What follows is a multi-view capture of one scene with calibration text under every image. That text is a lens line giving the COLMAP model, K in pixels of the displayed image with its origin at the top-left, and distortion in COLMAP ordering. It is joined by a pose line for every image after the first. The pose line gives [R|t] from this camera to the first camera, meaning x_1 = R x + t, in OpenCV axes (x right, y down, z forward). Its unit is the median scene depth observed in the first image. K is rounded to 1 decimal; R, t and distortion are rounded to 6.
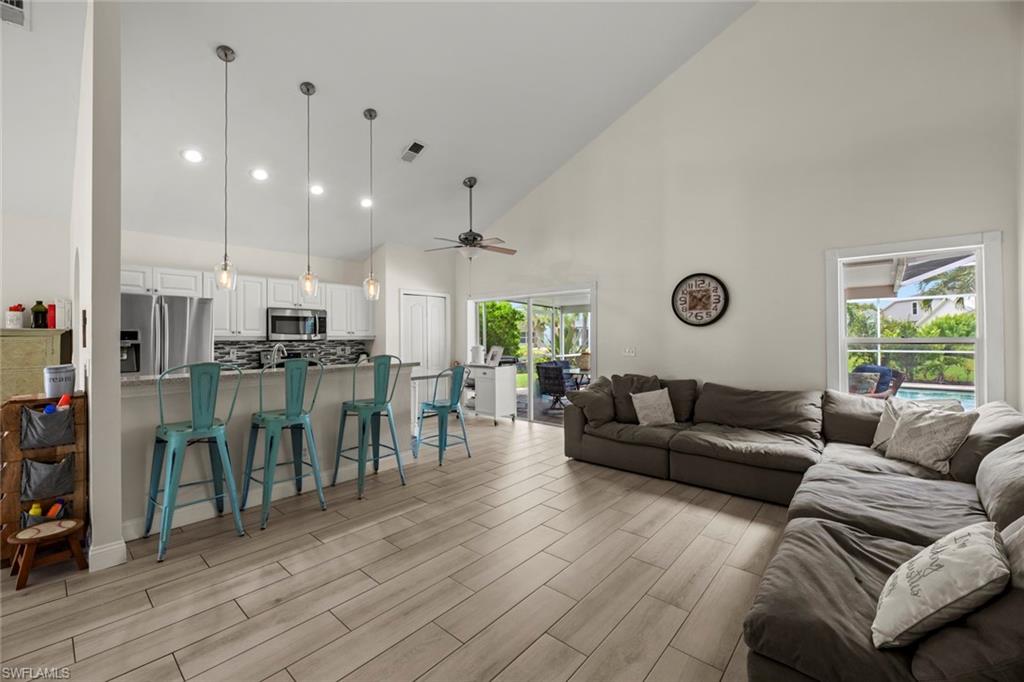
lens RADIAL K [[420.4, 0, 506.1], [0, 420.4, 332.0], [0, 0, 1]] dist [-0.000520, -0.002089]
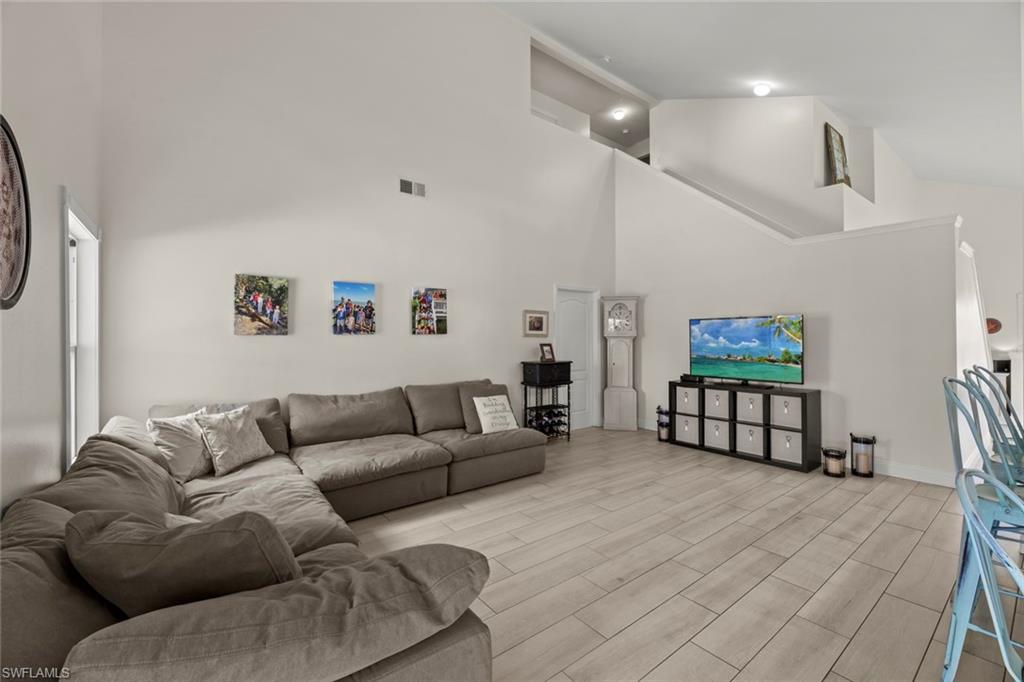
lens RADIAL K [[420.4, 0, 508.8], [0, 420.4, 340.3], [0, 0, 1]] dist [-0.000520, -0.002089]
pose [[-0.981254, 0.004100, 0.192674, 0.066551], [0.004018, 0.999992, -0.000815, 0.005407], [-0.192675, -0.000025, -0.981263, 1.040973]]
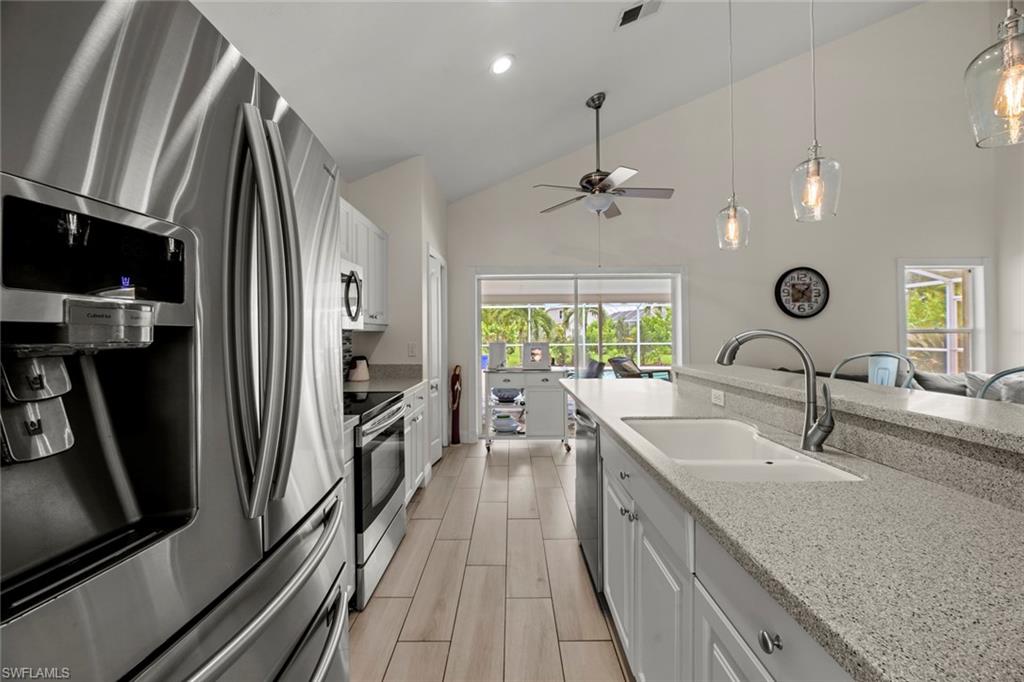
lens RADIAL K [[420.4, 0, 507.2], [0, 420.4, 328.6], [0, 0, 1]] dist [-0.000520, -0.002089]
pose [[0.751253, 0.009889, 0.659940, -0.671280], [-0.004758, 0.999943, -0.009567, 0.022594], [-0.659997, 0.004047, 0.751257, 0.610008]]
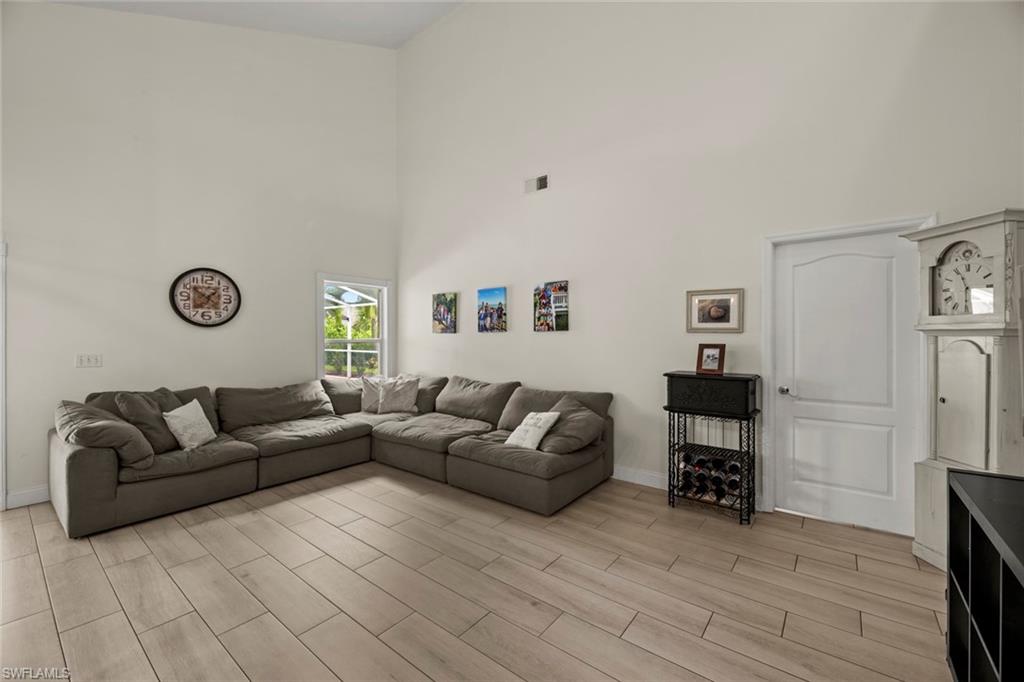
lens RADIAL K [[420.4, 0, 520.2], [0, 420.4, 335.7], [0, 0, 1]] dist [-0.000520, -0.002089]
pose [[-0.060217, 0.008334, 0.998151, -0.415569], [-0.005710, 0.999946, -0.008694, 0.007917], [-0.998169, -0.006223, -0.060166, 0.334227]]
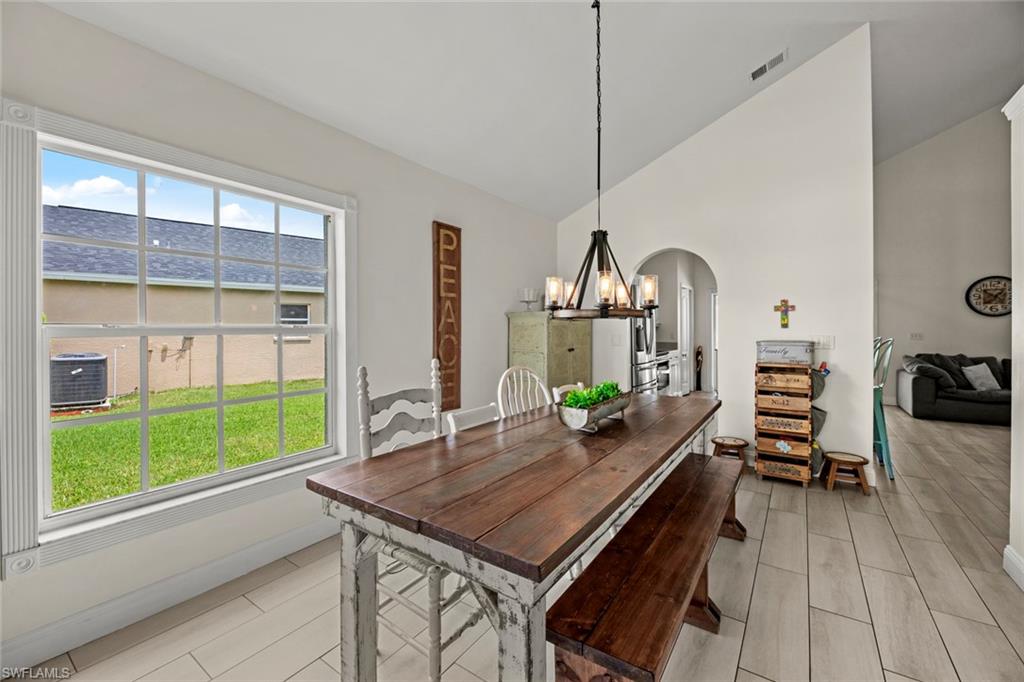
lens RADIAL K [[420.4, 0, 504.4], [0, 420.4, 329.4], [0, 0, 1]] dist [-0.000520, -0.002089]
pose [[0.994547, 0.001543, 0.104280, -1.047458], [-0.002623, 0.999944, 0.010219, 0.015696], [-0.104258, -0.010436, 0.994496, -0.125834]]
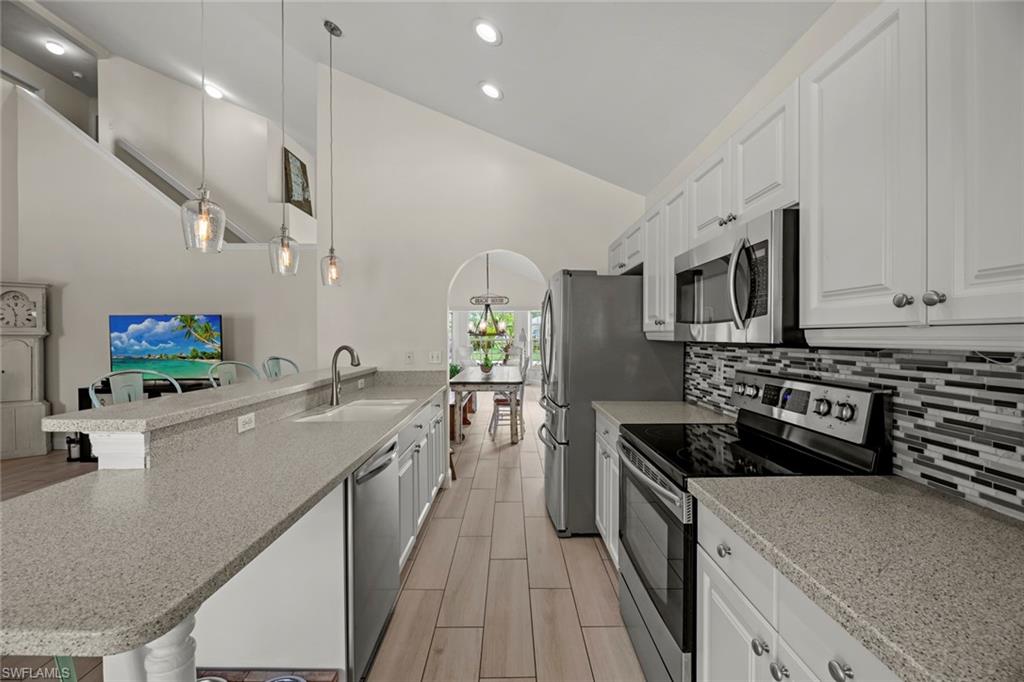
lens RADIAL K [[420.4, 0, 520.2], [0, 420.4, 335.0], [0, 0, 1]] dist [-0.000520, -0.002089]
pose [[-0.740160, 0.006872, -0.672396, -0.205272], [0.014625, 0.999876, -0.005880, 0.014432], [0.672272, -0.014186, -0.740168, 1.185281]]
